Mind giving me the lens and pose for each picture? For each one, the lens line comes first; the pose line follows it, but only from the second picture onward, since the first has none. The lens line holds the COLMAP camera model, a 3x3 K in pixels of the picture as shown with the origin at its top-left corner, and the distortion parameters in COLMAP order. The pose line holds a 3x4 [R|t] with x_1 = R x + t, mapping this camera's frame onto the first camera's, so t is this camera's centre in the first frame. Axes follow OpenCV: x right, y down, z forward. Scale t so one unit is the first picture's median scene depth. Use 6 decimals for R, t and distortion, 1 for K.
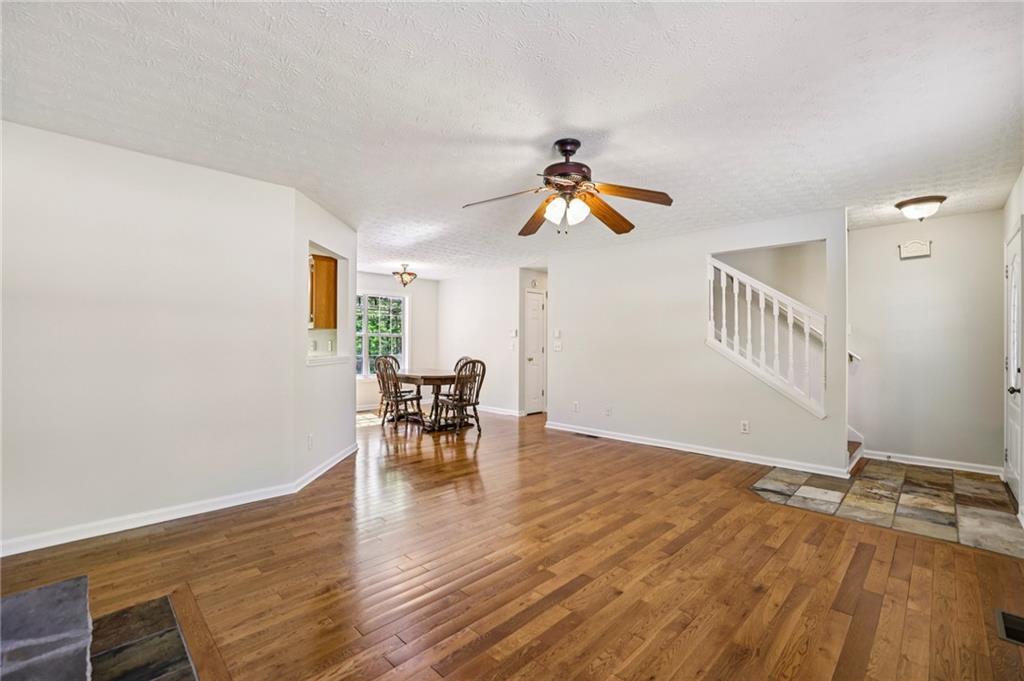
lens RADIAL K [[442.2, 0, 512.1], [0, 442.2, 340.9], [0, 0, 1]] dist [0.003255, 0.000063]
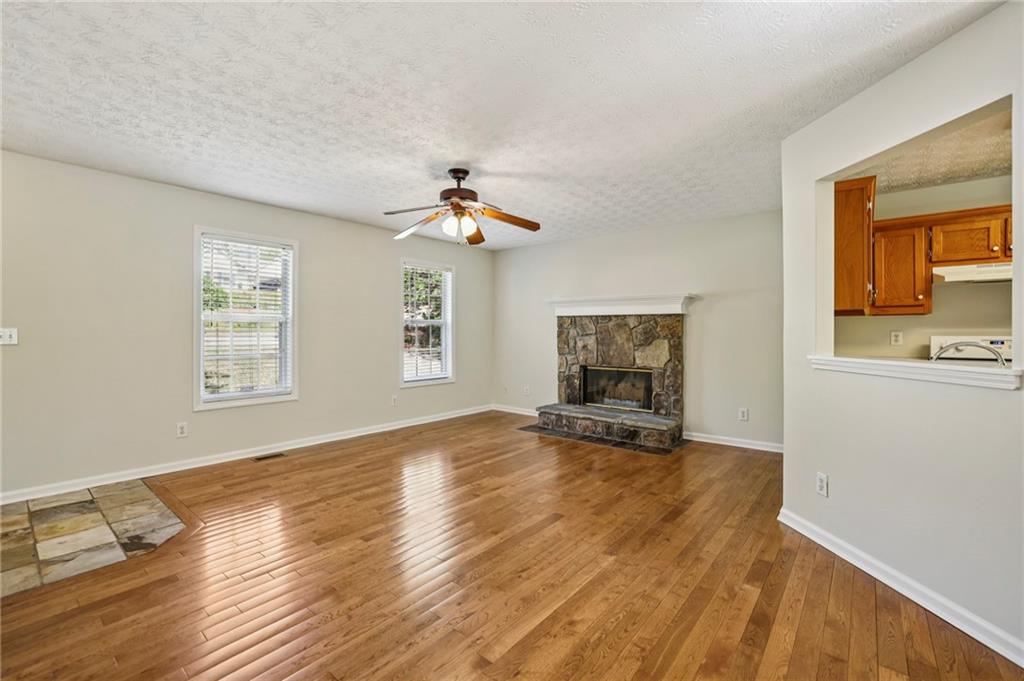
lens RADIAL K [[442.2, 0, 511.0], [0, 442.2, 335.4], [0, 0, 1]] dist [0.003255, 0.000063]
pose [[-0.995520, -0.008237, -0.094190, 0.080487], [-0.007947, 0.999962, -0.003458, 0.015597], [0.094215, -0.002694, -0.995548, 1.902211]]
